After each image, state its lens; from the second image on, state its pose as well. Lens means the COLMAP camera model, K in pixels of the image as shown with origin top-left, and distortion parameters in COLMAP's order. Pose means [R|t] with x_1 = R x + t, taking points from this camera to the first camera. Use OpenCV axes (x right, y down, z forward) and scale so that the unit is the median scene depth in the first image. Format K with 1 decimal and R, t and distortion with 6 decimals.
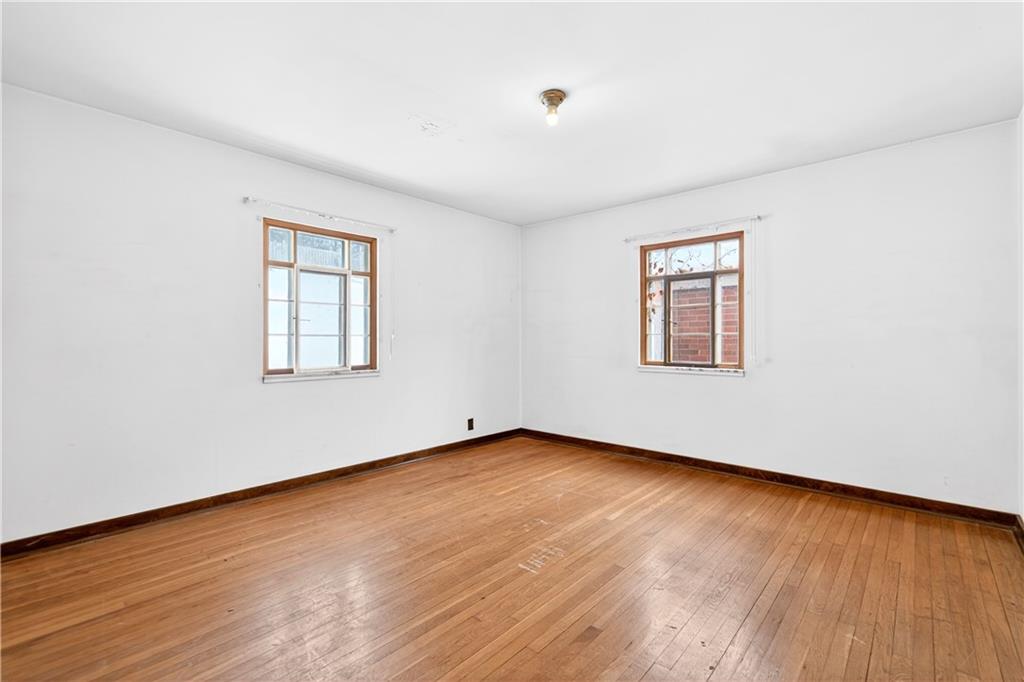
lens RADIAL K [[455.7, 0, 515.7], [0, 455.7, 348.3], [0, 0, 1]] dist [0.000117, -0.000004]
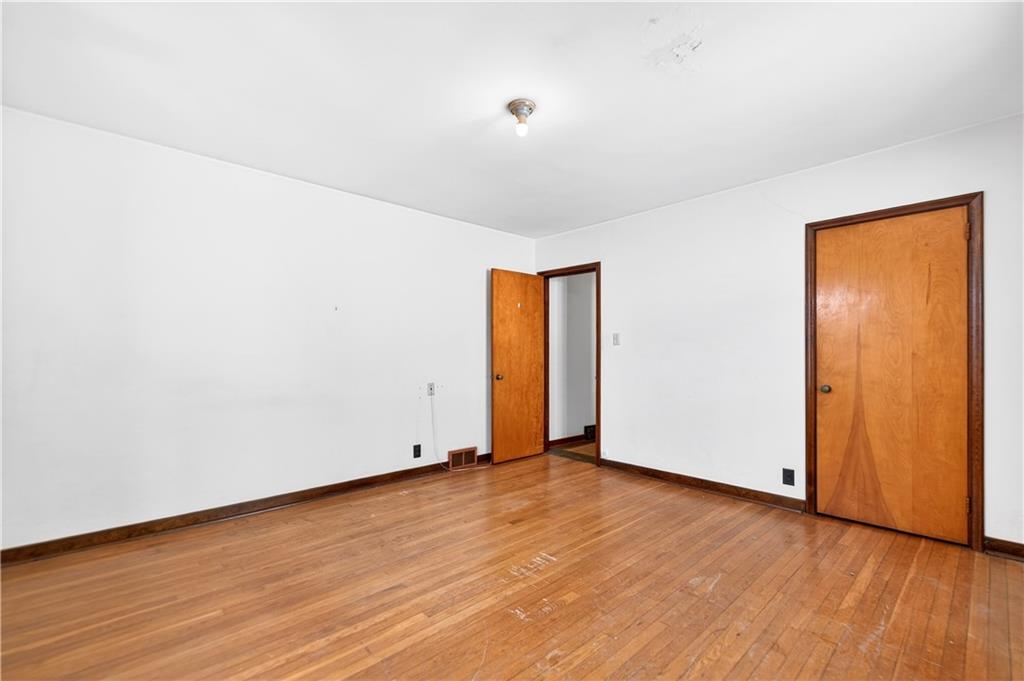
lens RADIAL K [[455.7, 0, 515.7], [0, 455.7, 347.8], [0, 0, 1]] dist [0.000117, -0.000004]
pose [[-0.996701, 0.000802, 0.081159, 0.013632], [0.001193, 0.999988, 0.004773, -0.033039], [-0.081154, 0.004855, -0.996690, 1.878765]]
